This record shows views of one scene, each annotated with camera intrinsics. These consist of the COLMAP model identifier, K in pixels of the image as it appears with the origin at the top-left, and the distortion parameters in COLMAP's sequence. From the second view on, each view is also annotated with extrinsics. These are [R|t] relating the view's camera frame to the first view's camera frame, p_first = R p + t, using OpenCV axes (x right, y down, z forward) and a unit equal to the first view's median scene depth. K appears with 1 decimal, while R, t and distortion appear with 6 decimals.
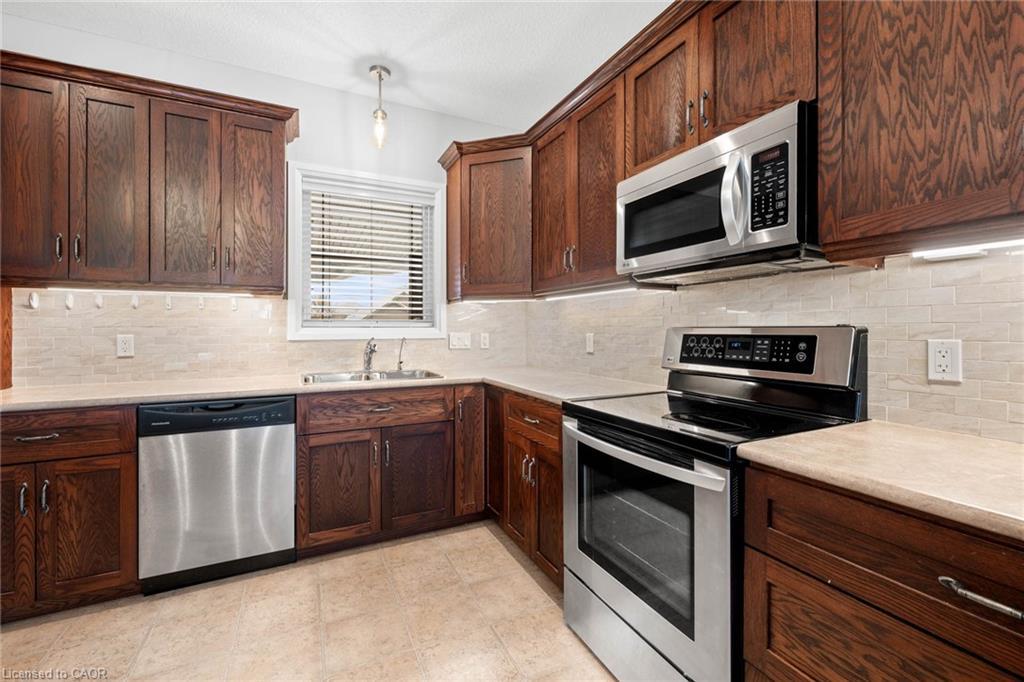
lens RADIAL K [[428.4, 0, 515.0], [0, 428.4, 328.5], [0, 0, 1]] dist [-0.003497, 0.000270]
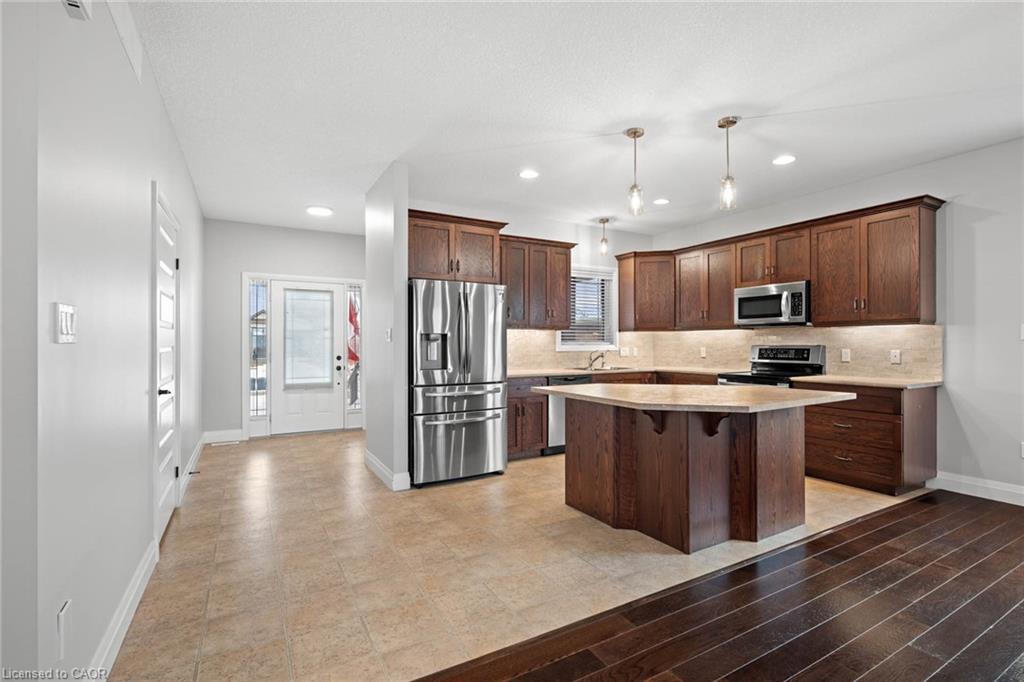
lens RADIAL K [[470.5, 0, 515.8], [0, 470.5, 341.4], [0, 0, 1]] dist [0.001687, 0.000486]
pose [[0.998343, -0.000551, 0.057539, -1.004053], [0.000627, 0.999999, -0.001316, -0.019990], [-0.057538, 0.001350, 0.998342, -1.414422]]
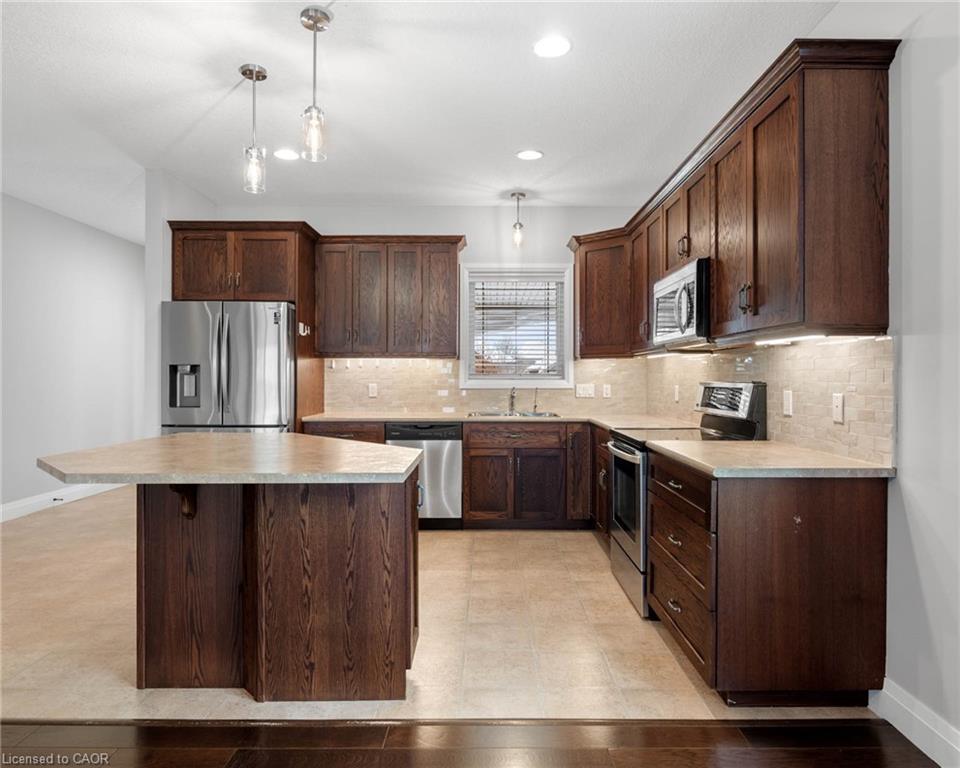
lens RADIAL K [[588.9, 0, 485.8], [0, 588.9, 377.1], [0, 0, 1]] dist [-0.008665, 0.001526]
pose [[0.895751, 0.001989, -0.444551, 0.507587], [-0.001433, 0.999998, 0.001587, -0.016719], [0.444553, -0.000784, 0.895752, -0.871716]]
